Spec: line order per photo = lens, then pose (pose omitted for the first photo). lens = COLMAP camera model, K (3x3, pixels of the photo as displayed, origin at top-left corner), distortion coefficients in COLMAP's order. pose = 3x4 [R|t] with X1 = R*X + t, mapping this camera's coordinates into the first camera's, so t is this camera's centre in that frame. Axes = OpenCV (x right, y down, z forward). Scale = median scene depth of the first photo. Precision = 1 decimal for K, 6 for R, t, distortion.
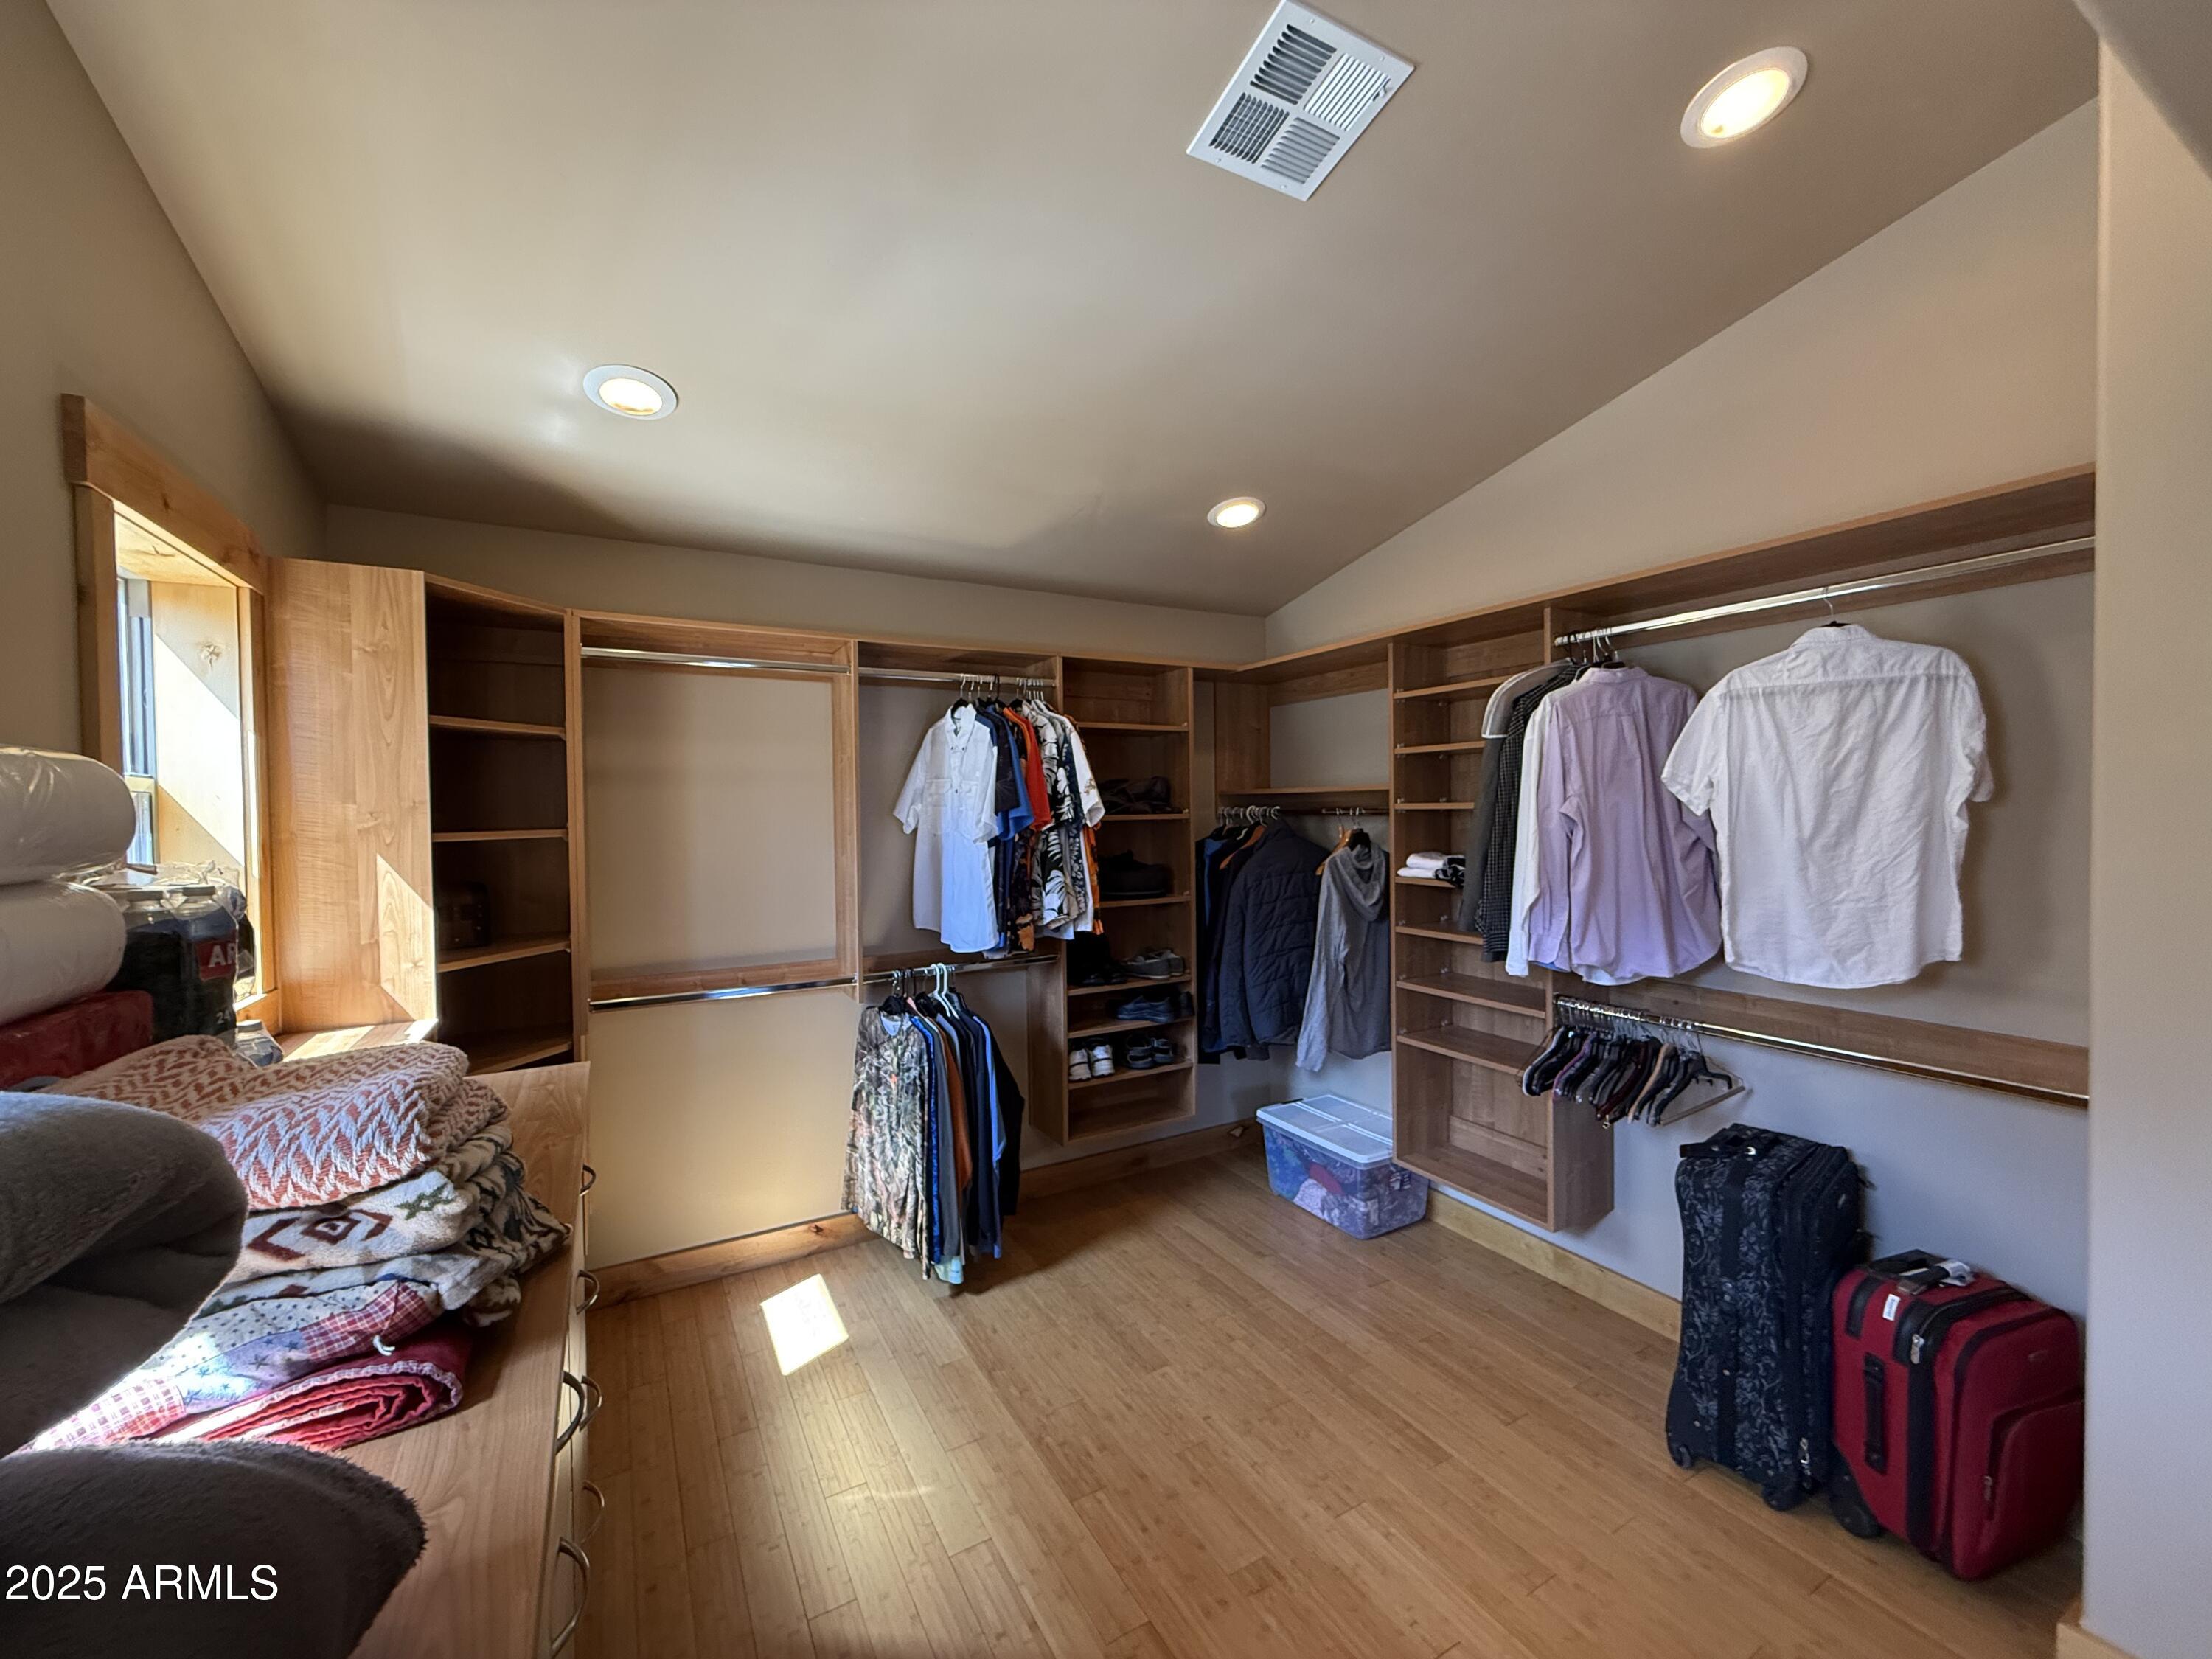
lens RADIAL K [[882.4, 0, 1100.4], [0, 882.4, 827.1], [0, 0, 1]] dist [0.001014, -0.000377]
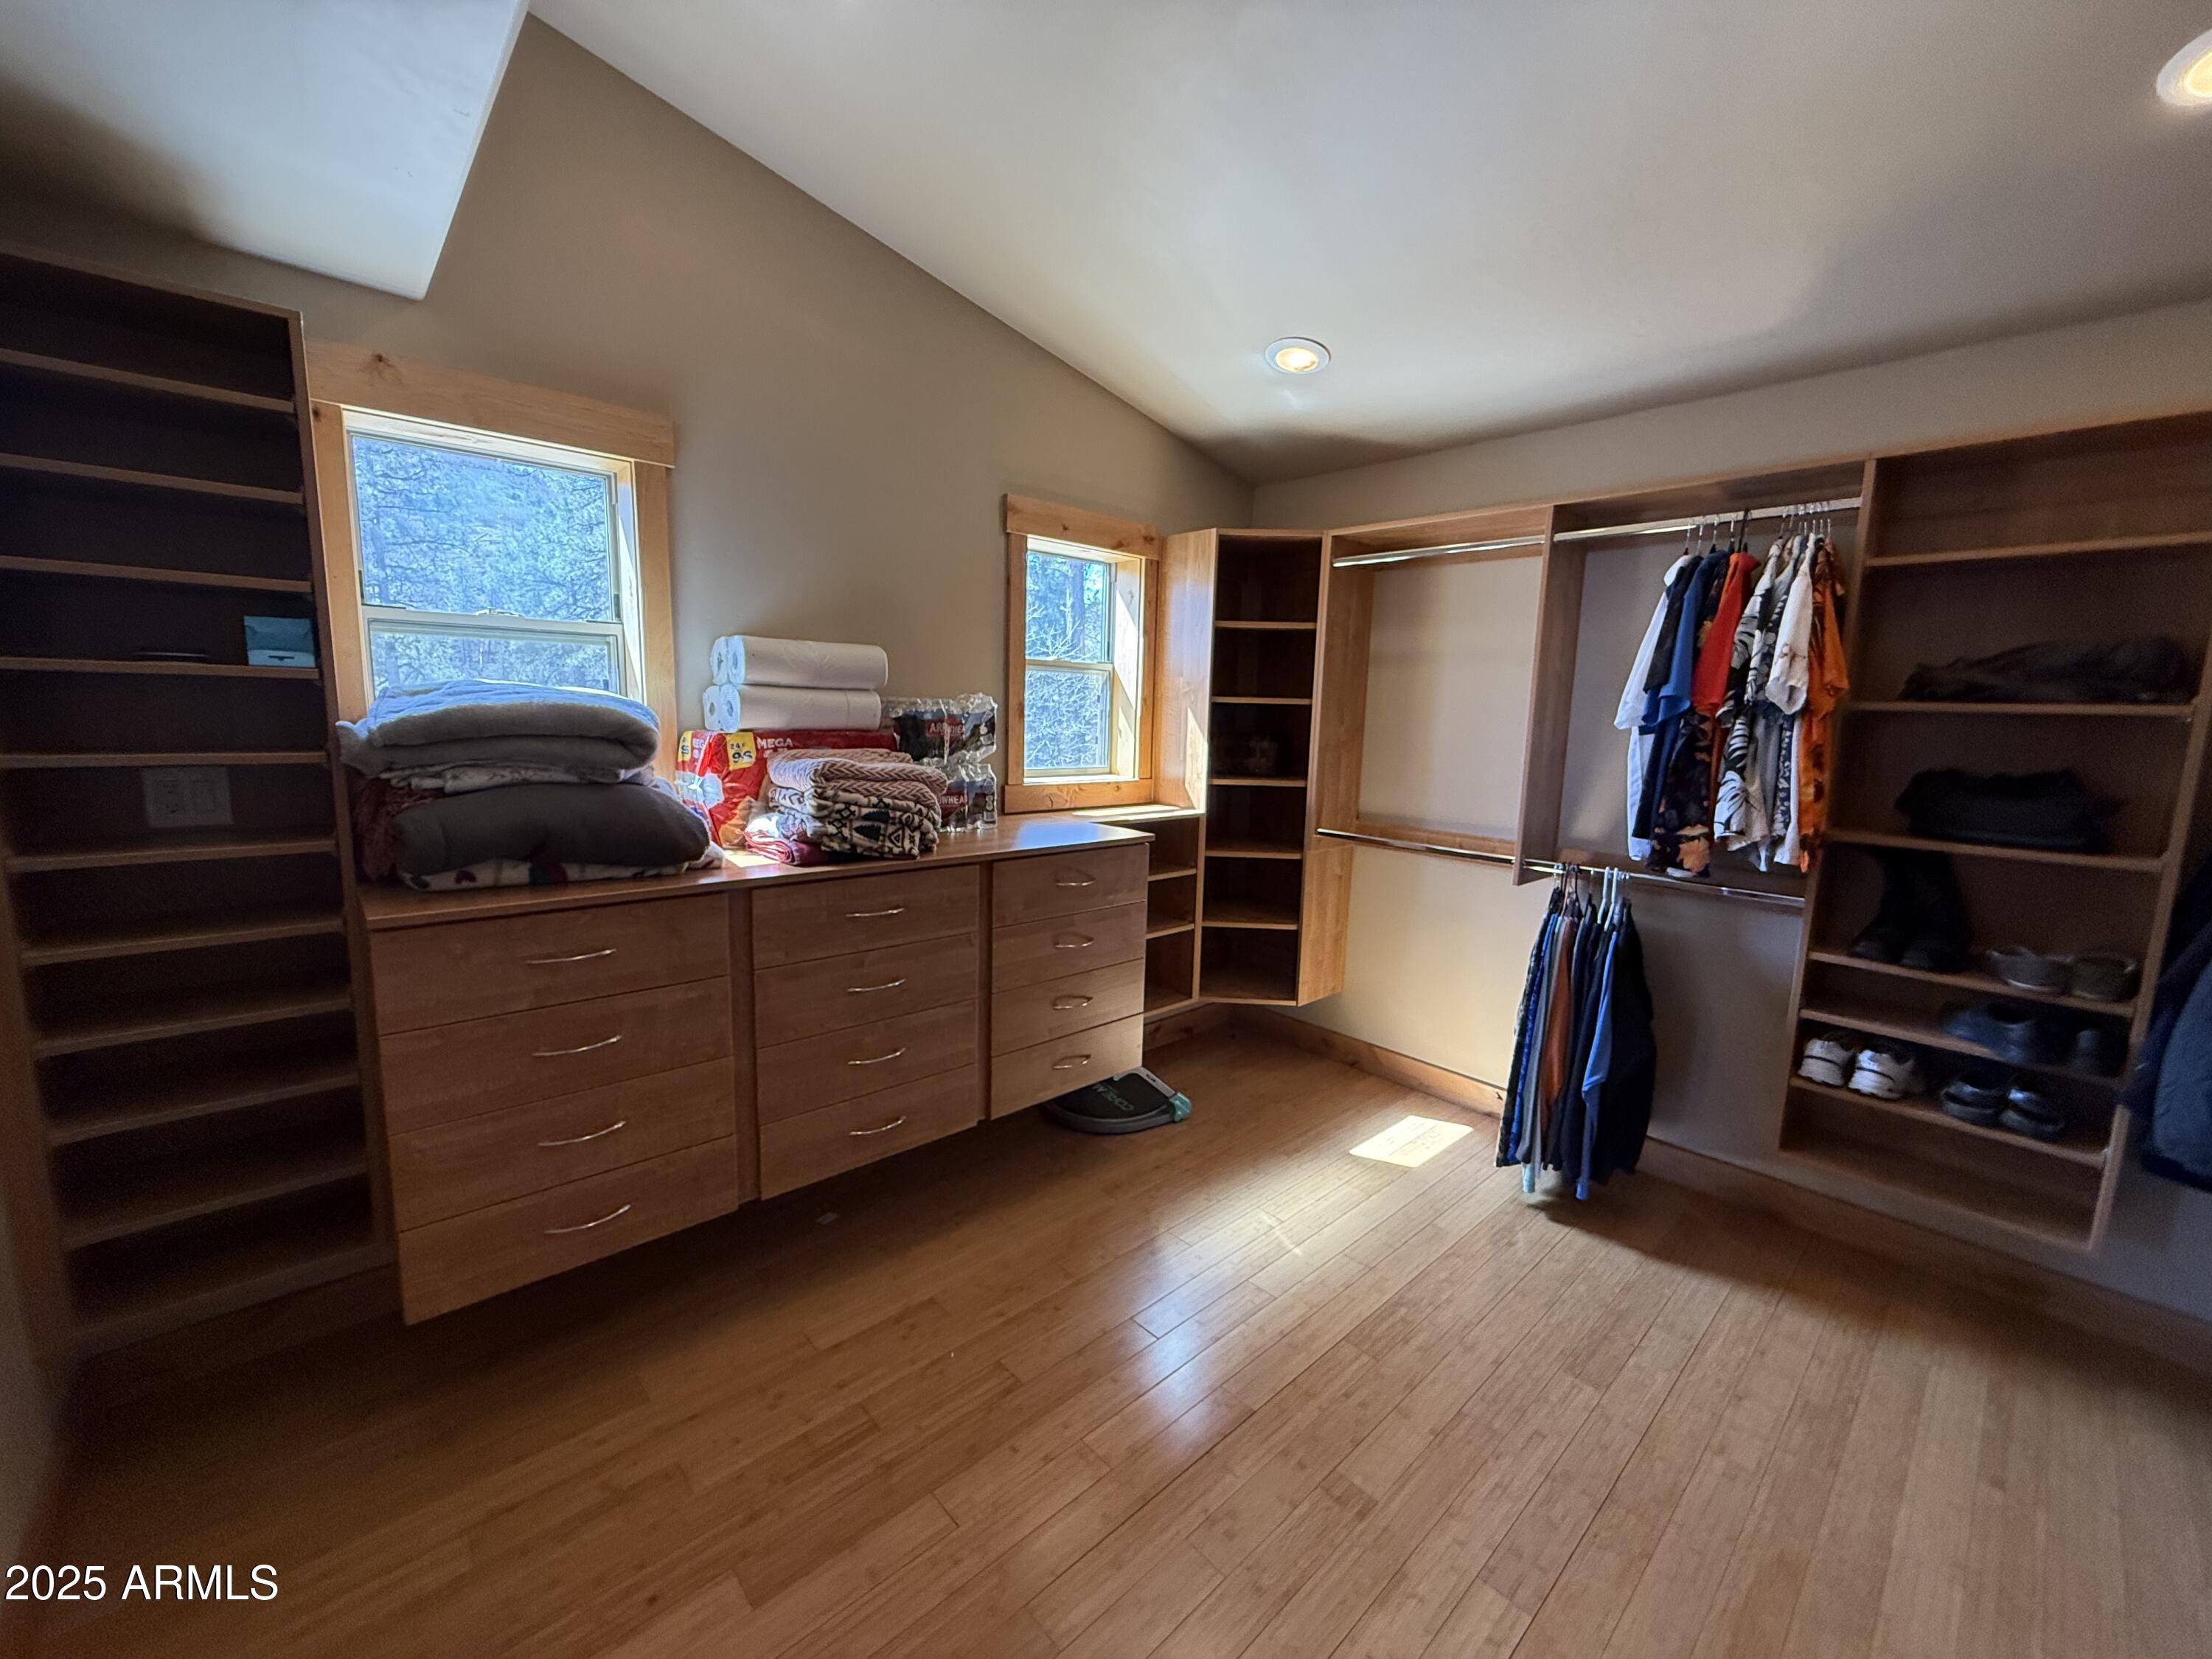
lens RADIAL K [[882.4, 0, 1100.4], [0, 882.4, 827.1], [0, 0, 1]] dist [0.001014, -0.000377]
pose [[0.227886, 0.154465, -0.961358, 0.557559], [-0.048150, 0.987916, 0.147319, 0.011195], [0.972497, 0.012717, 0.232569, 0.313885]]
